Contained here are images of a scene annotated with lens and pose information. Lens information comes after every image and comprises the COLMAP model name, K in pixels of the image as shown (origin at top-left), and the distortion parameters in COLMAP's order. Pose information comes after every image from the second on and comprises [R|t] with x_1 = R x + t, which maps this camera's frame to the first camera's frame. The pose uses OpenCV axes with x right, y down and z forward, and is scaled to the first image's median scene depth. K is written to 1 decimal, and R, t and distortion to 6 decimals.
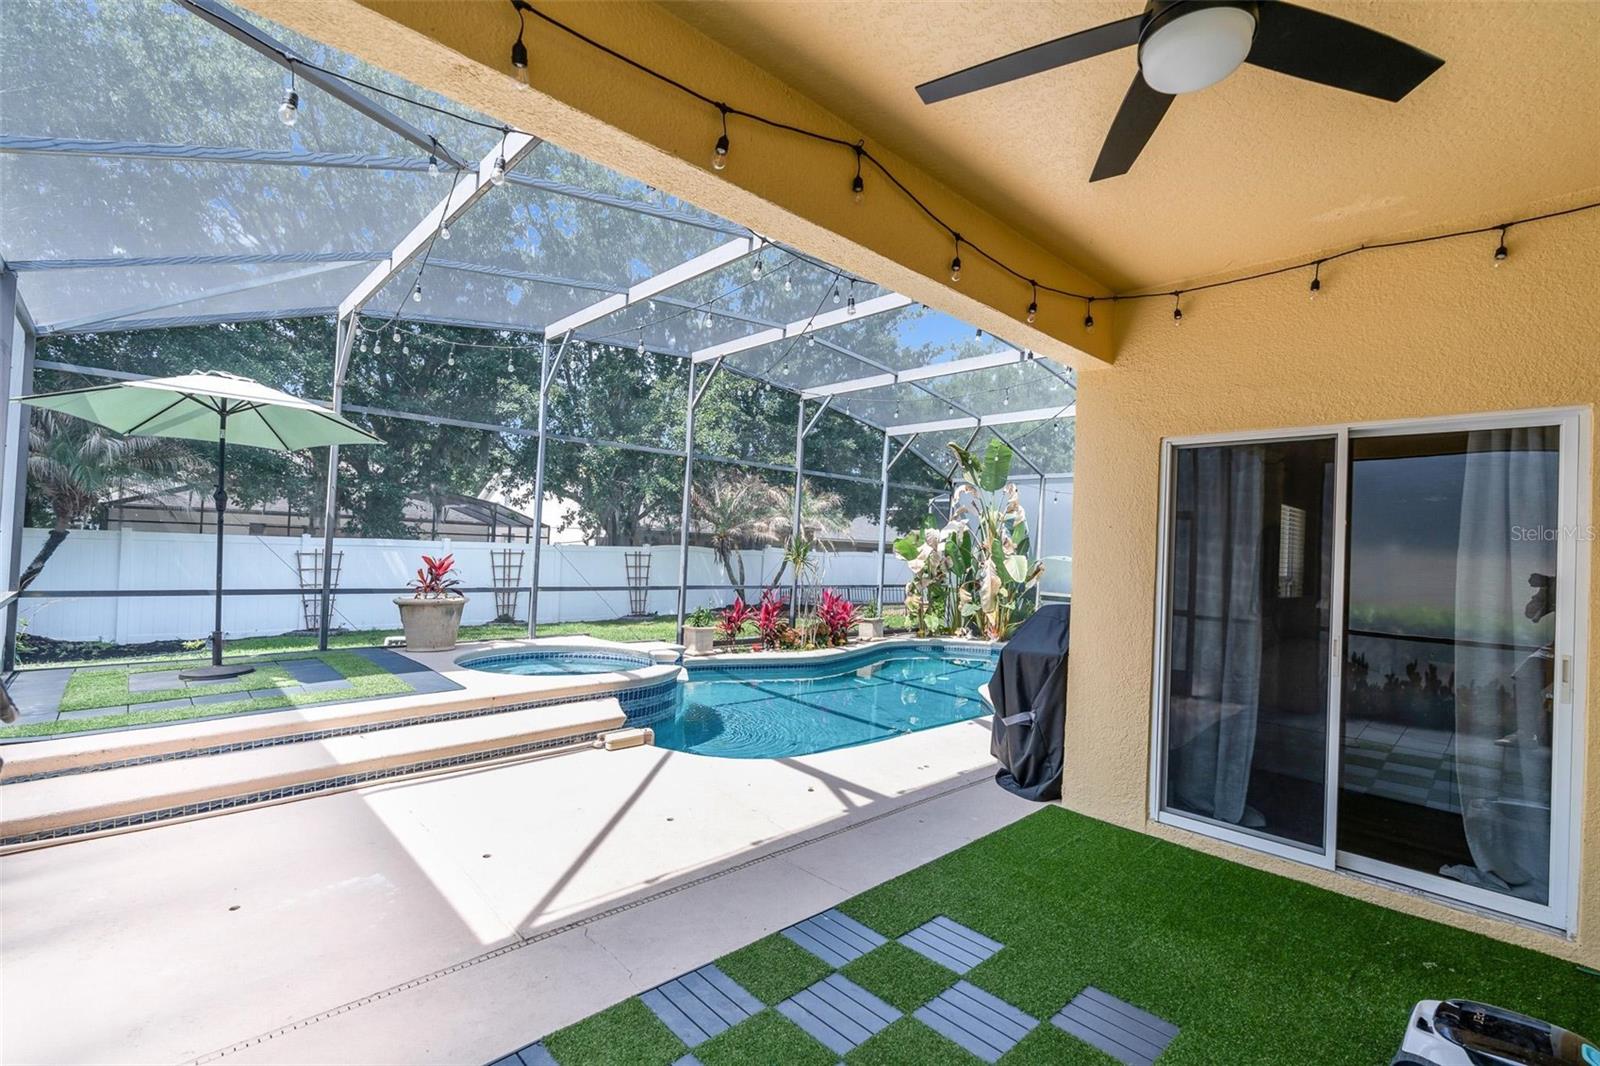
lens RADIAL K [[711.7, 0, 800.2], [0, 711.7, 531.3], [0, 0, 1]] dist [-0.006852, 0.001811]
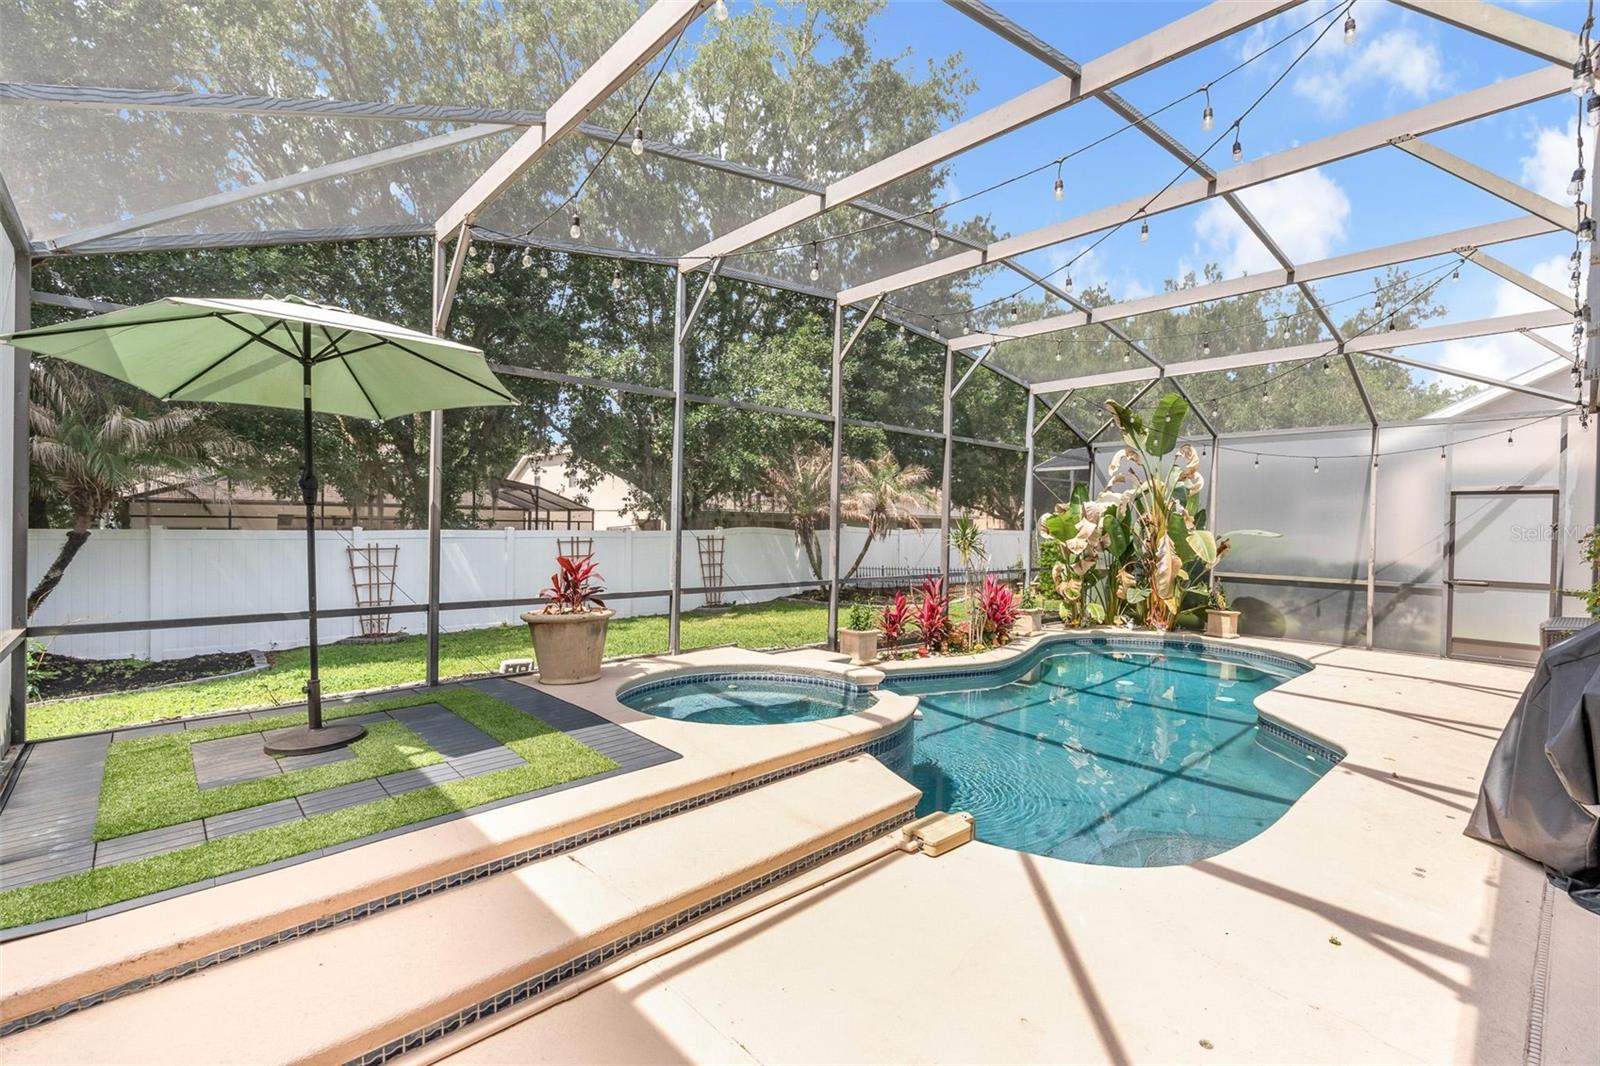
lens RADIAL K [[711.7, 0, 799.1], [0, 711.7, 525.6], [0, 0, 1]] dist [-0.006852, 0.001811]
pose [[0.999563, -0.026009, -0.014017, -0.161557], [0.026365, 0.999319, 0.025808, -0.006541], [0.013336, -0.026166, 0.999569, 0.153977]]
